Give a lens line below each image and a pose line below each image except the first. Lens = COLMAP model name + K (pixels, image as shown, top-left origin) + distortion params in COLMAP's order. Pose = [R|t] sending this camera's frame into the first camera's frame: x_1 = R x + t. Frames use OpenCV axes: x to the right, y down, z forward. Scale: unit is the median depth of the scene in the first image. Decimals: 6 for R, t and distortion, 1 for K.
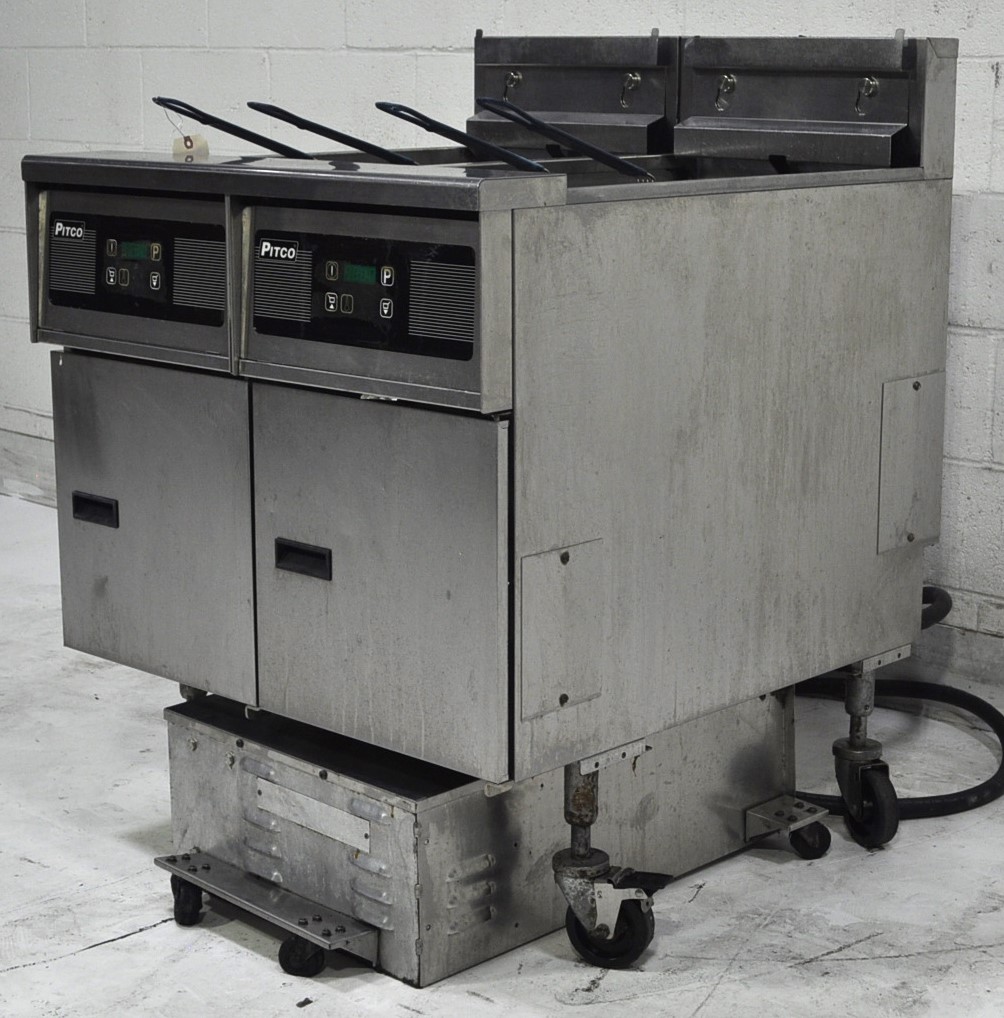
lens RADIAL K [[2154.2, 0, 499.9], [0, 2154.2, 472.4], [0, 0, 1]] dist [-0.069358, 0.028073]
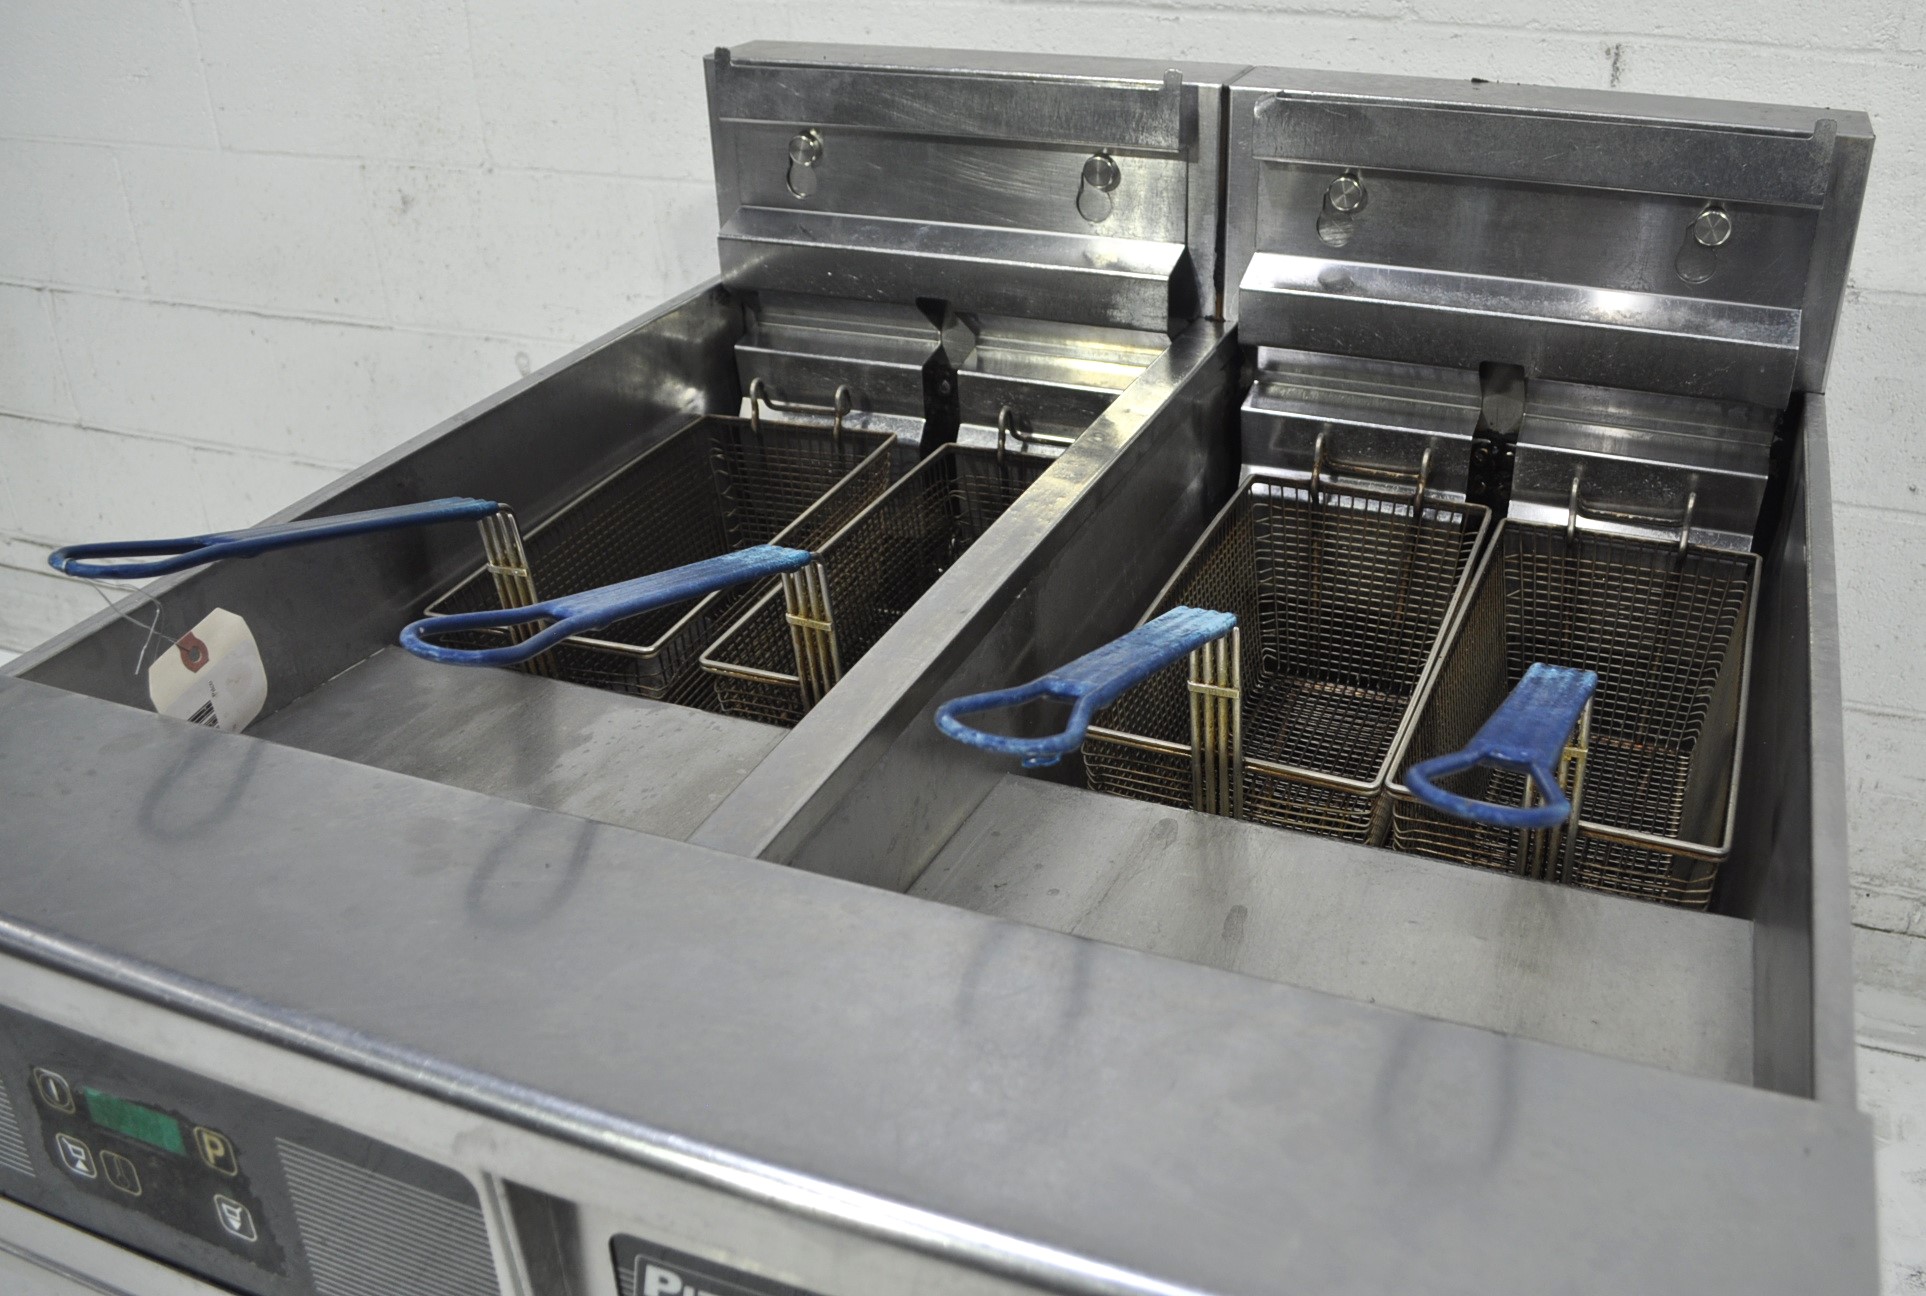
lens RADIAL K [[1650.9, 0, 1071.1], [0, 1650.9, 615.5], [0, 0, 1]] dist [-0.005392, -0.154469]
pose [[0.920408, -0.198192, 0.337001, -0.111464], [0.089480, 0.945892, 0.311899, -0.249501], [-0.380583, -0.256920, 0.888341, 0.786044]]
